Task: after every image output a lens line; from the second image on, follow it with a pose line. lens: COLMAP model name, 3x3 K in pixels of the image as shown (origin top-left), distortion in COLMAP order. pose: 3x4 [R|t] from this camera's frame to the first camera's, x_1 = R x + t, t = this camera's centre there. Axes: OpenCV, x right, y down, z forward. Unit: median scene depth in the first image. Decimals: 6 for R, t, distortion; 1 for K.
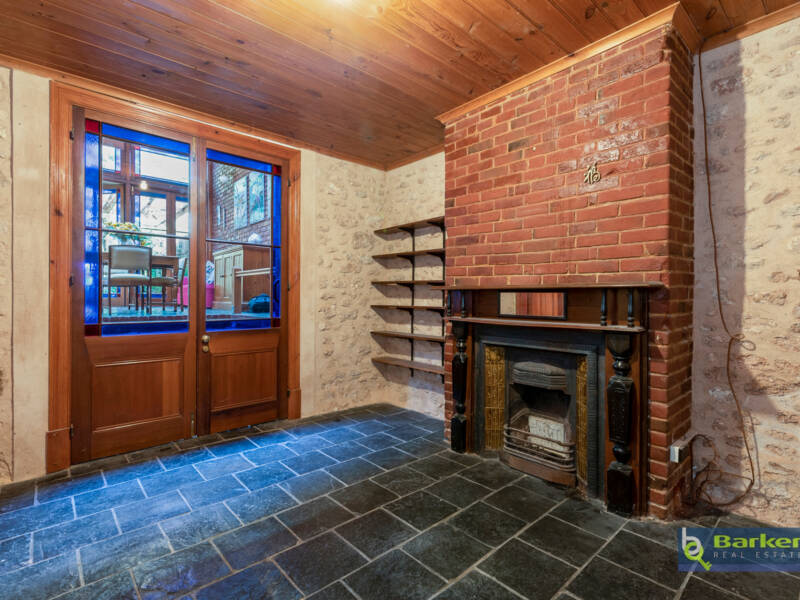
lens RADIAL K [[392.6, 0, 399.0], [0, 392.6, 302.7], [0, 0, 1]] dist [-0.001446, 0.001136]
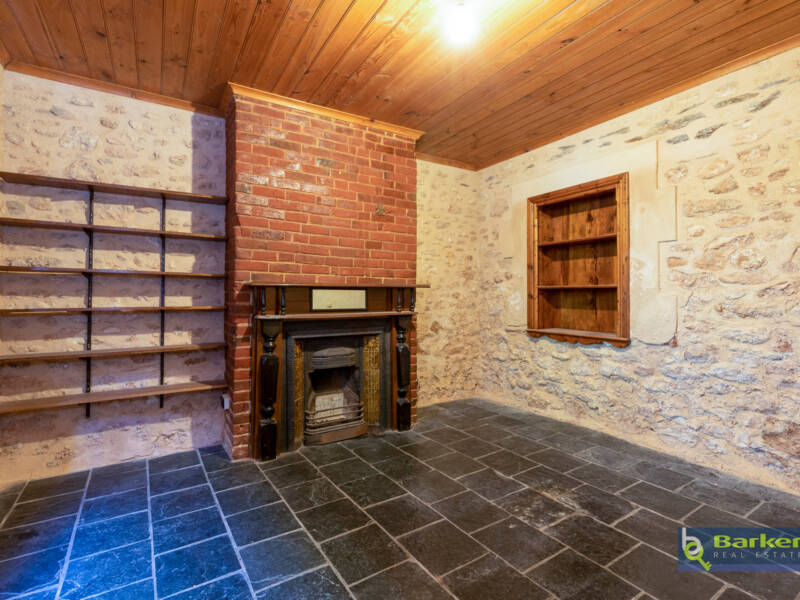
lens RADIAL K [[392.6, 0, 398.3], [0, 392.6, 292.0], [0, 0, 1]] dist [-0.001446, 0.001136]
pose [[0.169276, 0.002497, 0.985565, -0.768390], [0.016473, 0.999850, -0.005362, -0.009287], [-0.985431, 0.017143, 0.169210, 0.569039]]
